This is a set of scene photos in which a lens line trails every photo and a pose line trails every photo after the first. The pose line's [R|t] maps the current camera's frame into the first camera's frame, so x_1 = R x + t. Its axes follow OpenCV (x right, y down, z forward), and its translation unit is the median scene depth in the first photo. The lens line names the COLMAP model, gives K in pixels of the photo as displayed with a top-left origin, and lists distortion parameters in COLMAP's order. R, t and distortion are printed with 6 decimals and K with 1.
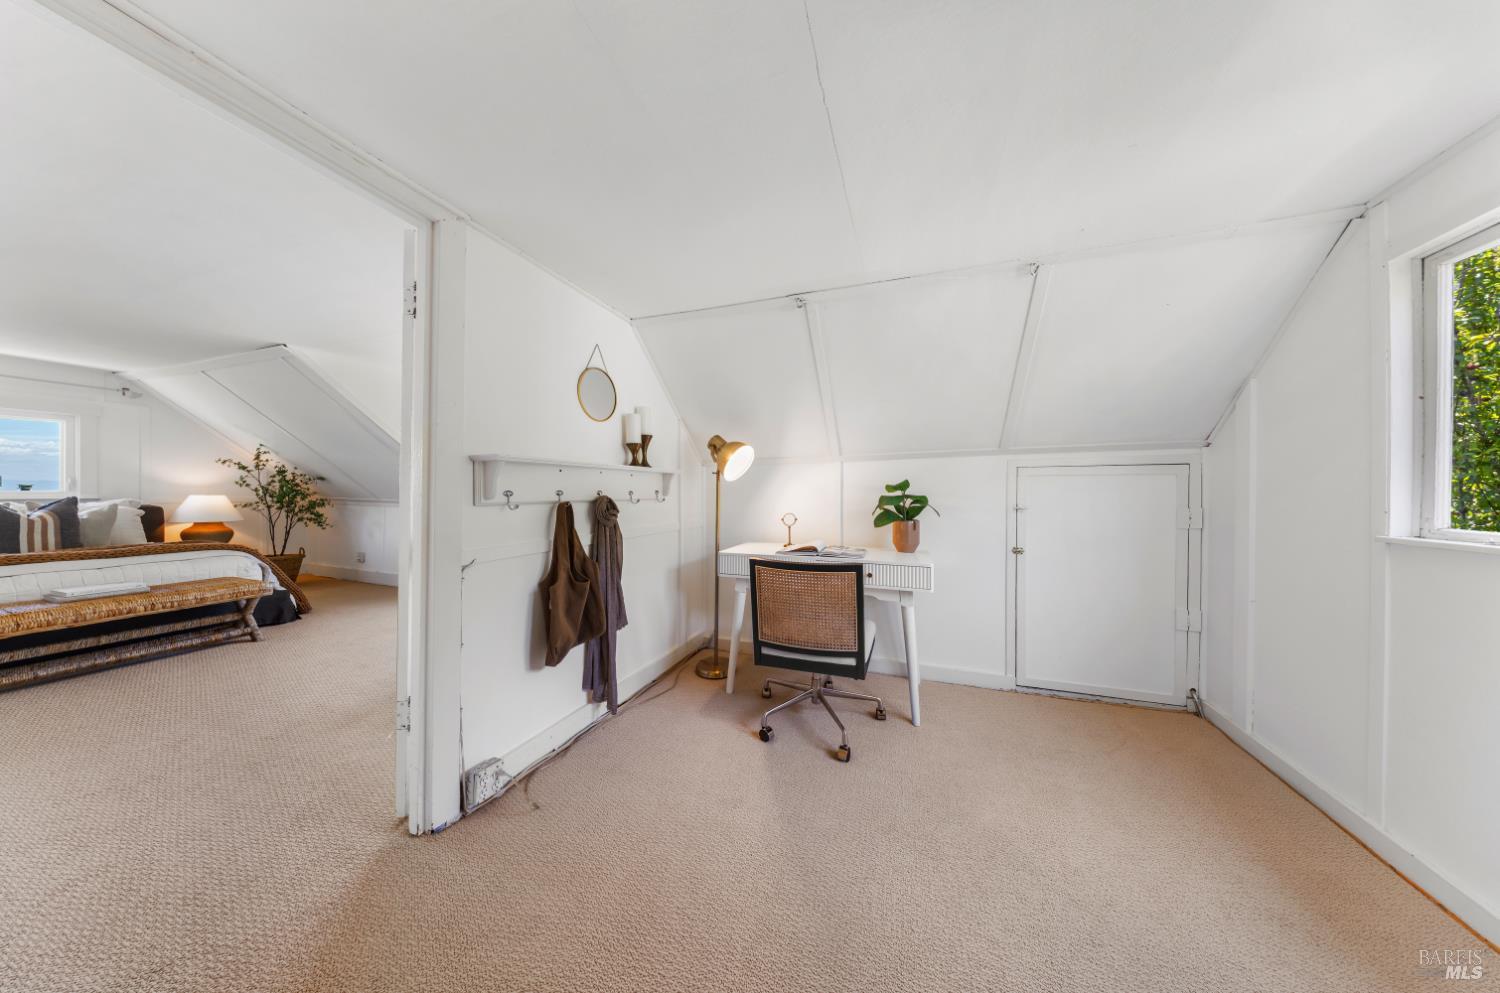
lens RADIAL K [[440.0, 0, 750.0], [0, 440.0, 496.5], [0, 0, 1]] dist [0.007351, -0.000058]
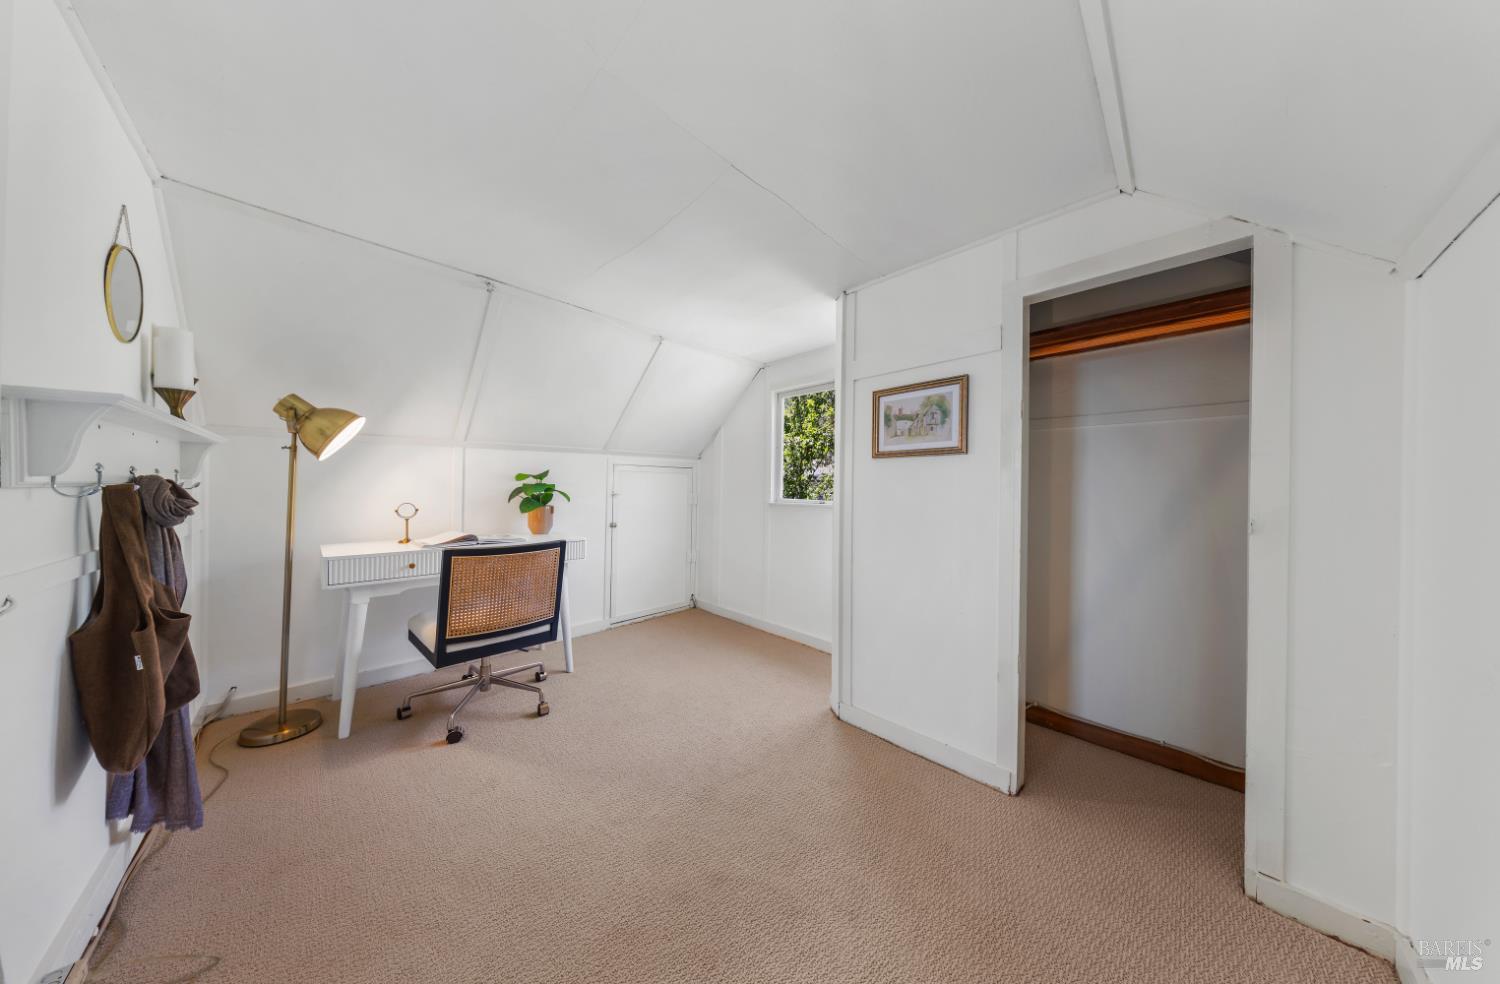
lens RADIAL K [[443.5, 0, 750.0], [0, 443.5, 492.0], [0, 0, 1]] dist [-0.000487, -0.000044]
pose [[0.428494, -0.001885, 0.903543, -0.512350], [-0.001293, 0.999996, 0.002699, 0.017011], [-0.903544, -0.002325, 0.428490, 0.030452]]
